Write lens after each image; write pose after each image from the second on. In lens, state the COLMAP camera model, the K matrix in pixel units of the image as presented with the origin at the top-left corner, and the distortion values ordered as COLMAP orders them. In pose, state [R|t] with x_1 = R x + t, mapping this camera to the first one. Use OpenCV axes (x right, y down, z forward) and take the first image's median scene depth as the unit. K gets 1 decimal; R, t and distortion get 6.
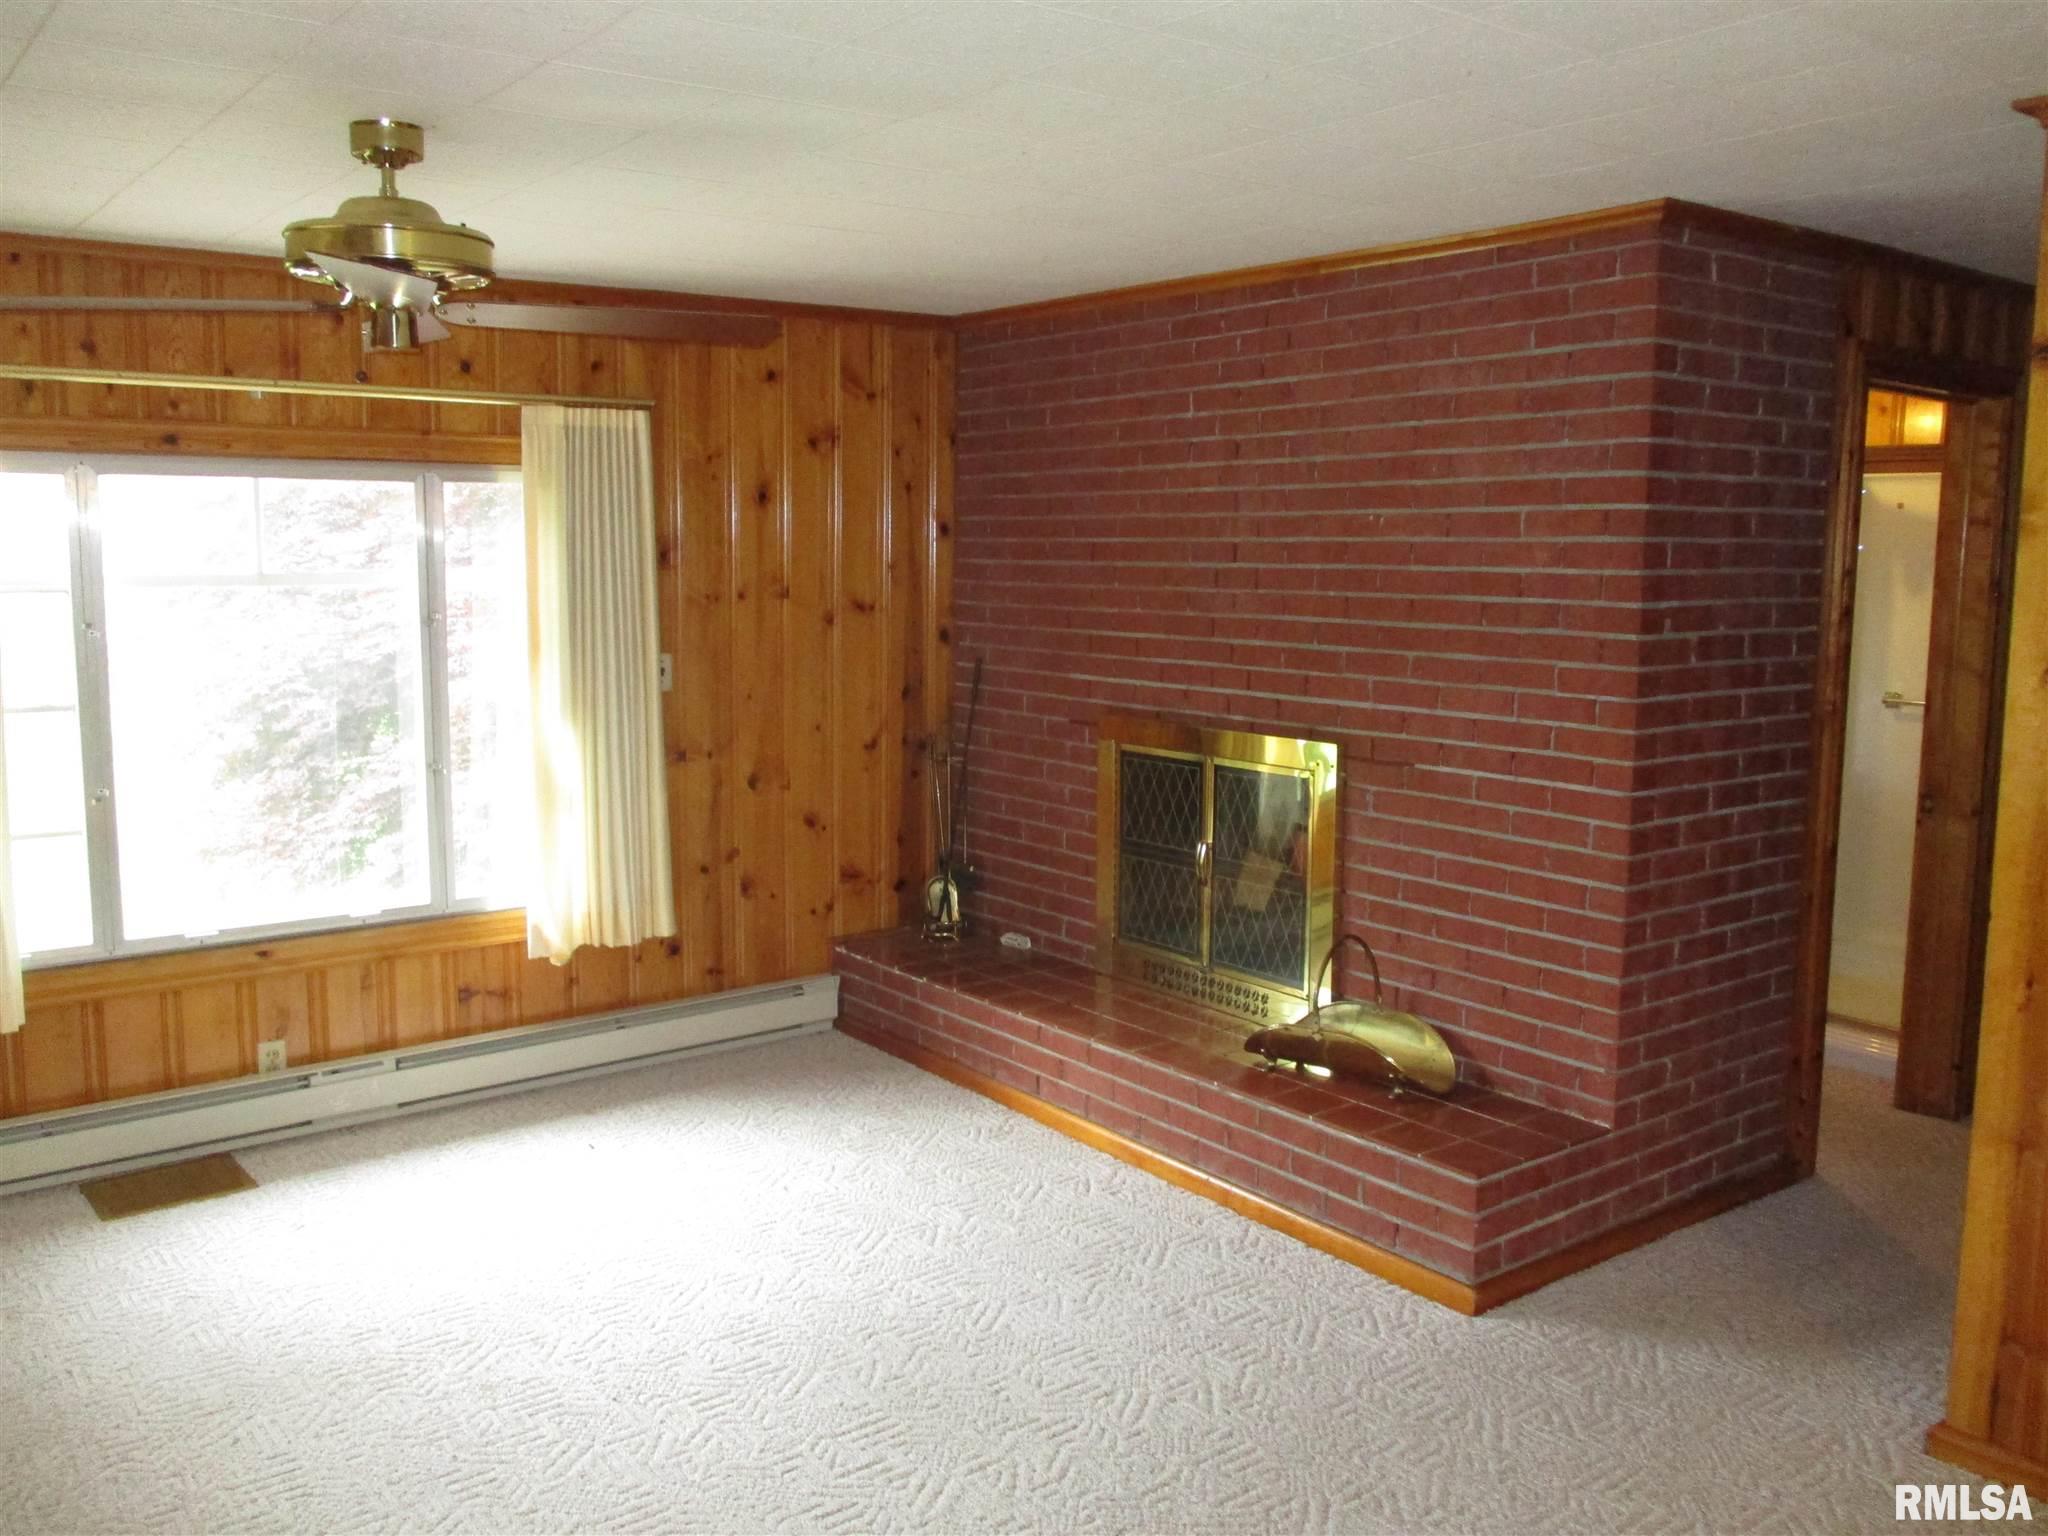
lens RADIAL K [[1709.1, 0, 1033.7], [0, 1709.1, 757.2], [0, 0, 1]] dist [-0.026440, 0.011876]
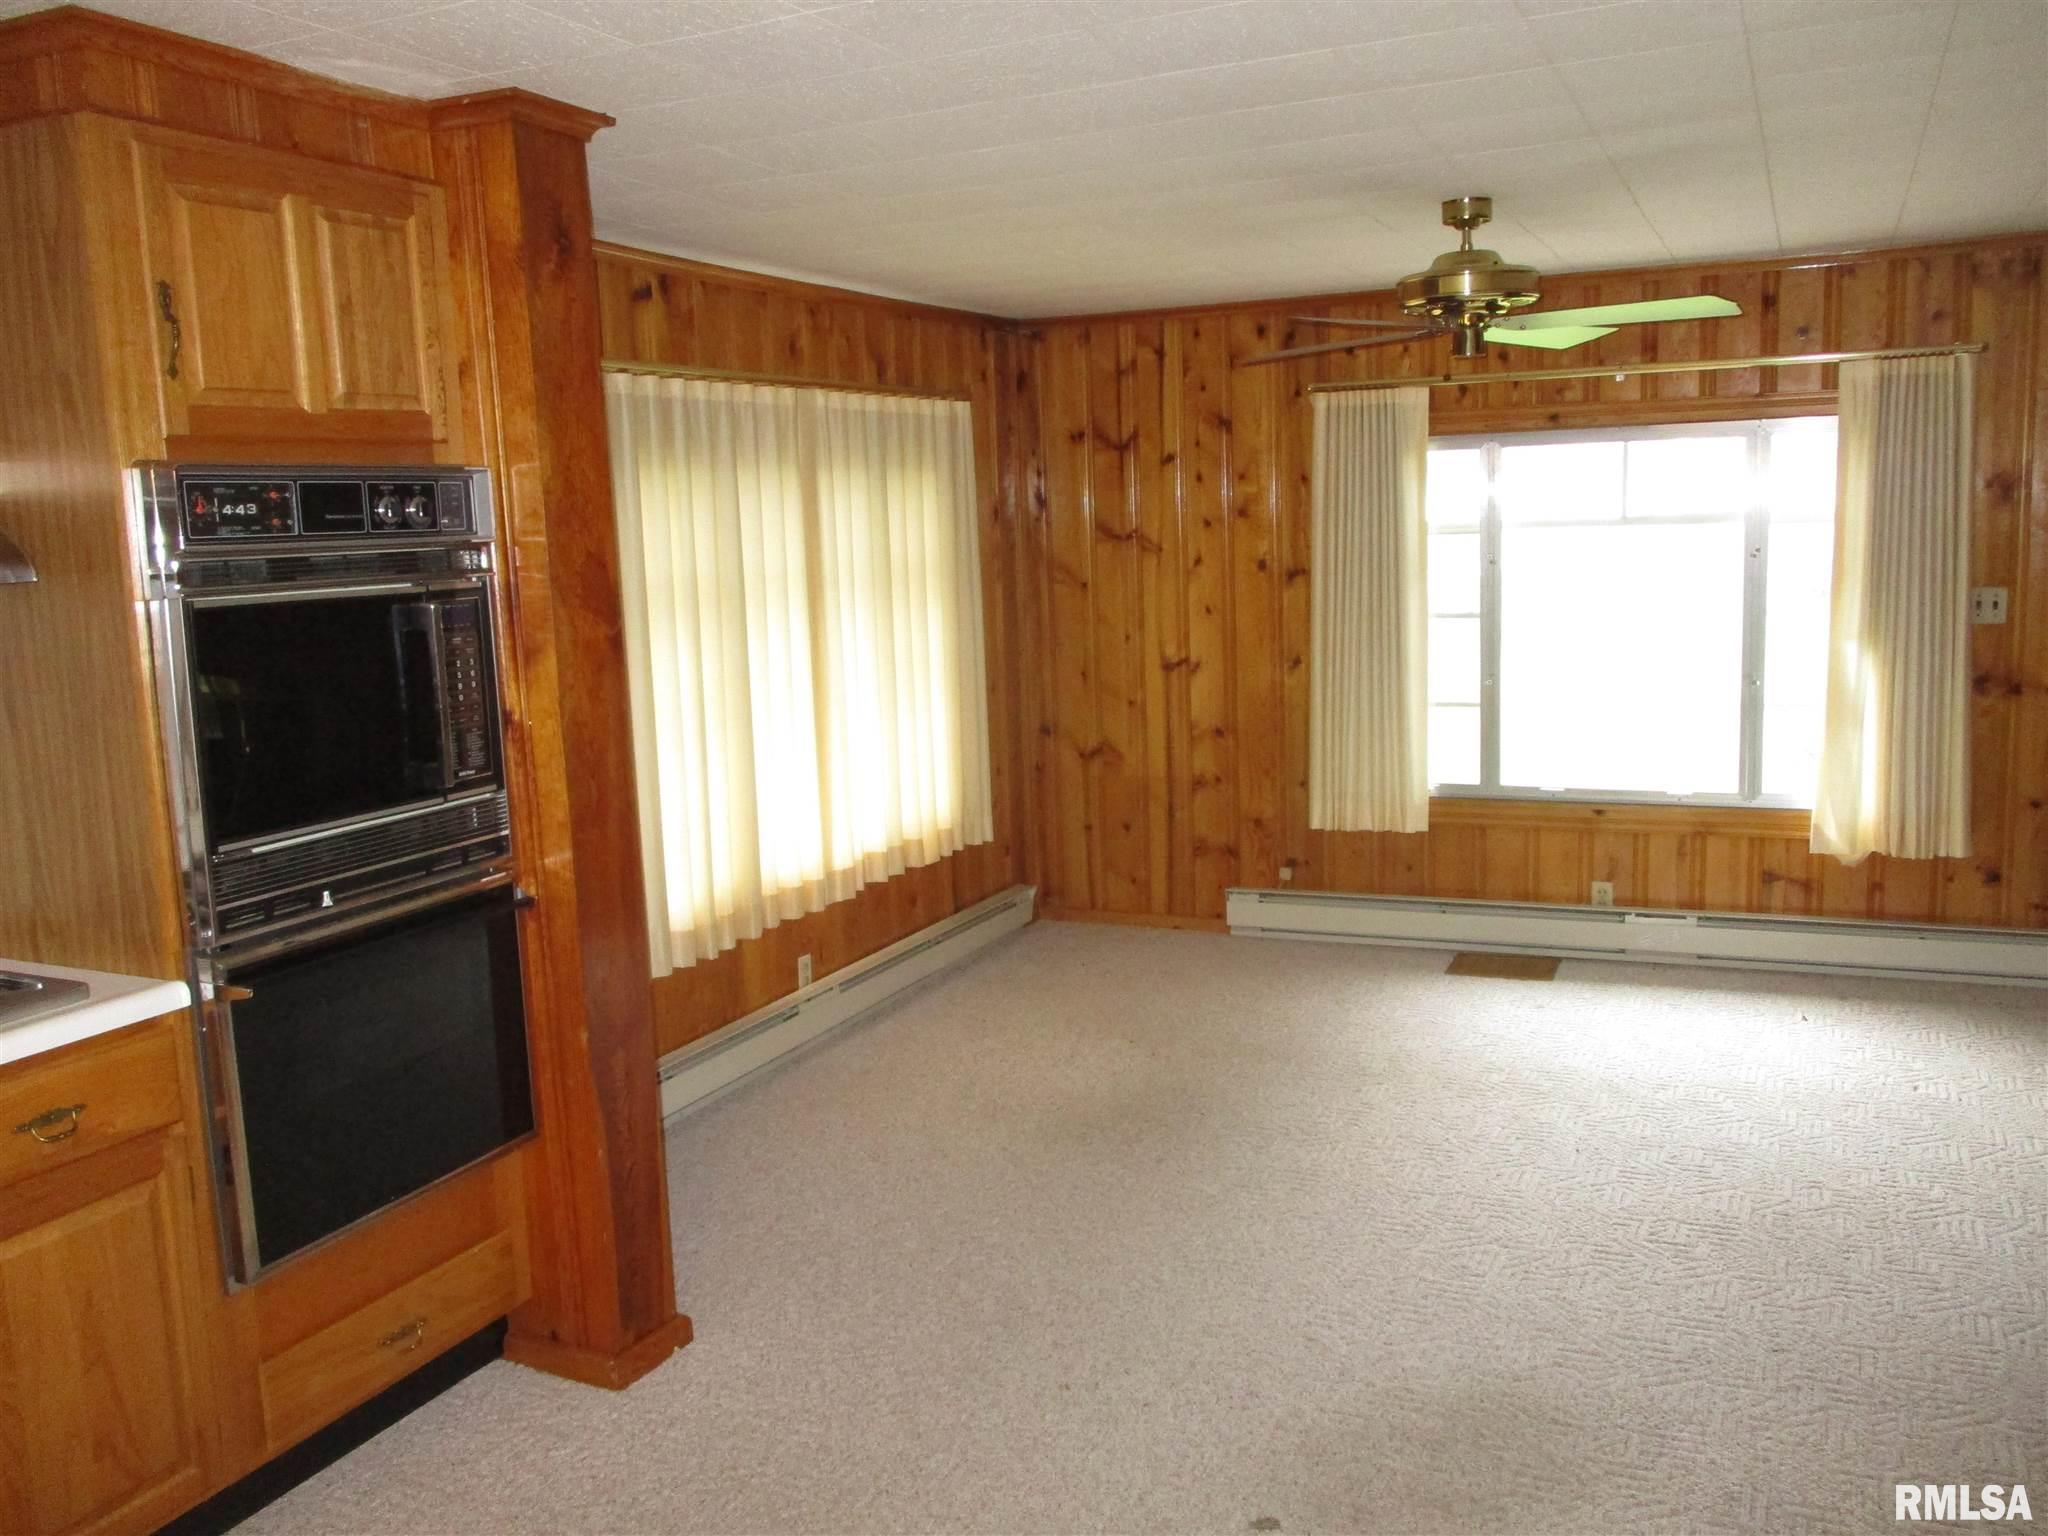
lens RADIAL K [[1709.1, 0, 1033.7], [0, 1709.1, 757.2], [0, 0, 1]] dist [-0.026440, 0.011876]
pose [[0.463790, 0.099026, -0.880394, 0.480139], [-0.074854, 0.994560, 0.072434, 0.012102], [0.882777, 0.032307, 0.468679, 0.012117]]
